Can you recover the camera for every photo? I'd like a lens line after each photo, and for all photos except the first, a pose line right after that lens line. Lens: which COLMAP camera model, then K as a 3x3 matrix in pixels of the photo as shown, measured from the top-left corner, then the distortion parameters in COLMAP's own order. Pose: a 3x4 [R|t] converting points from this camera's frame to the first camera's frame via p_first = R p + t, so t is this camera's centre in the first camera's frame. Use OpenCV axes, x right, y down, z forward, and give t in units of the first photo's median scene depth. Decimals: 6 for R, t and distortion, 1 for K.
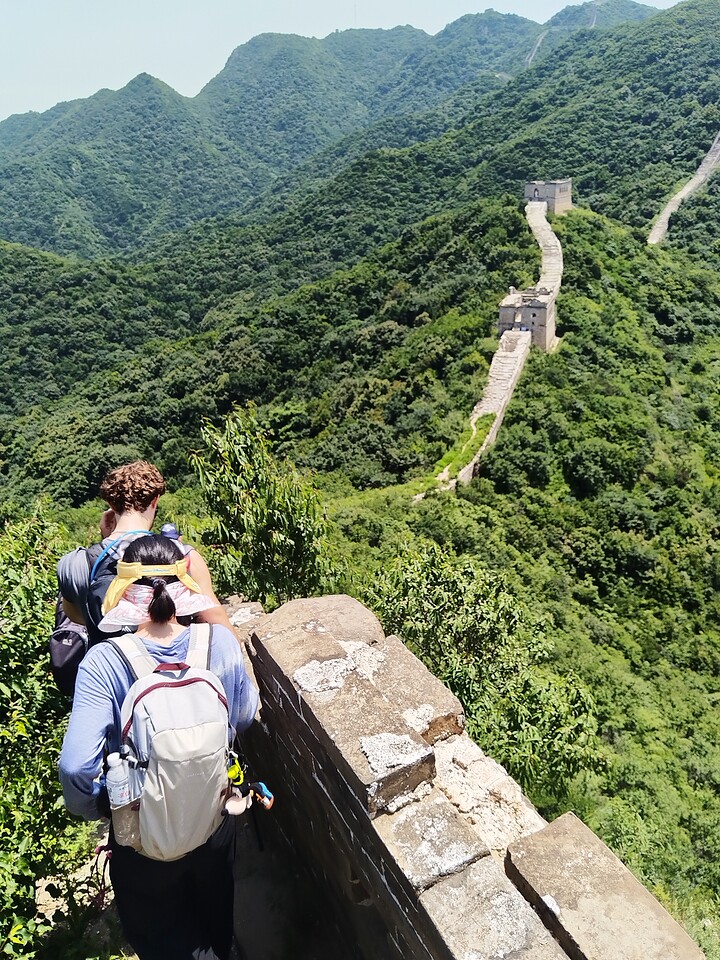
lens RADIAL K [[744.5, 0, 343.7], [0, 744.5, 487.2], [0, 0, 1]] dist [-0.002376, -0.013069]
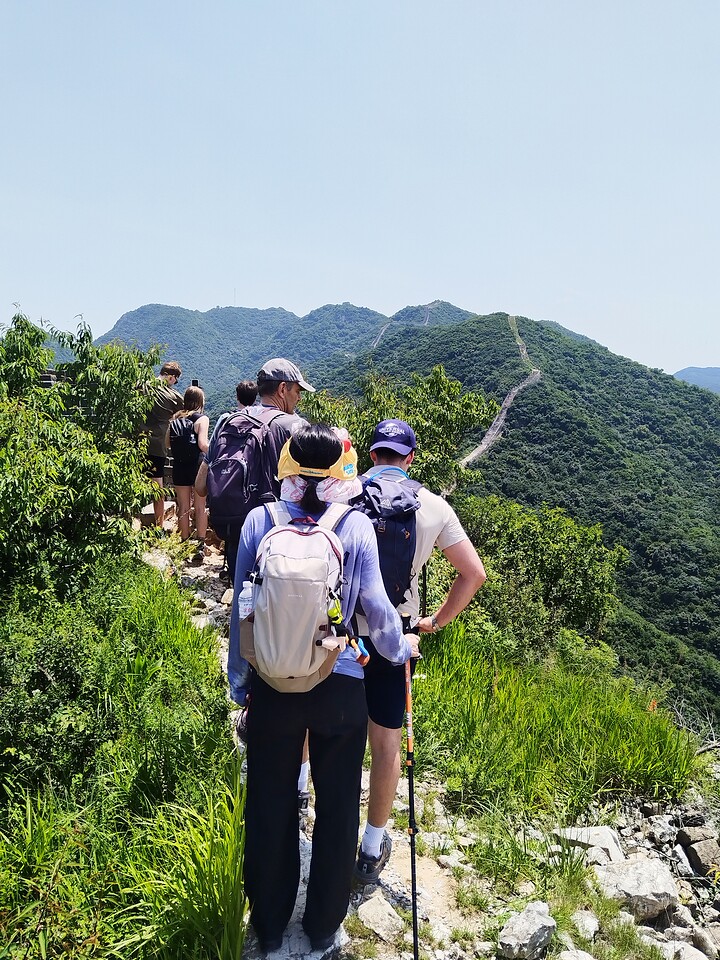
lens RADIAL K [[744.5, 0, 337.3], [0, 744.5, 490.5], [0, 0, 1]] dist [-0.002376, -0.013069]
pose [[0.987410, 0.047062, 0.151016, 0.088735], [0.001372, 0.952132, -0.305684, 0.059617], [-0.158173, 0.302043, 0.940080, -0.193732]]
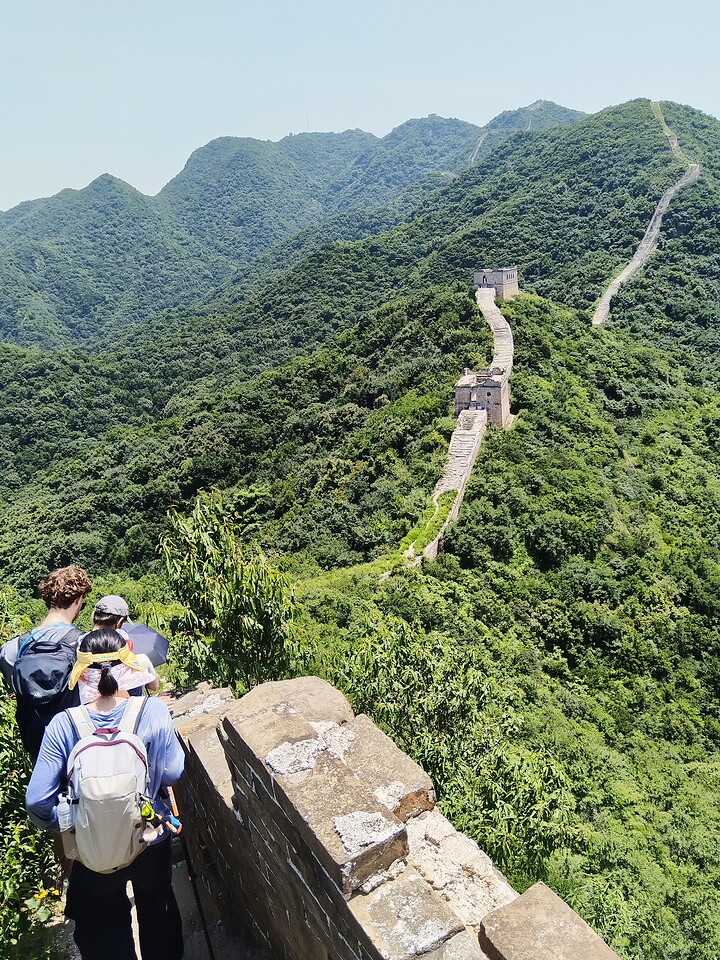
lens RADIAL K [[744.5, 0, 343.9], [0, 744.5, 481.3], [0, 0, 1]] dist [-0.002376, -0.013069]
pose [[0.998365, -0.030114, 0.048594, 0.000086], [0.035459, 0.992943, -0.113163, -0.000412], [-0.044843, 0.114701, 0.992387, -0.005100]]
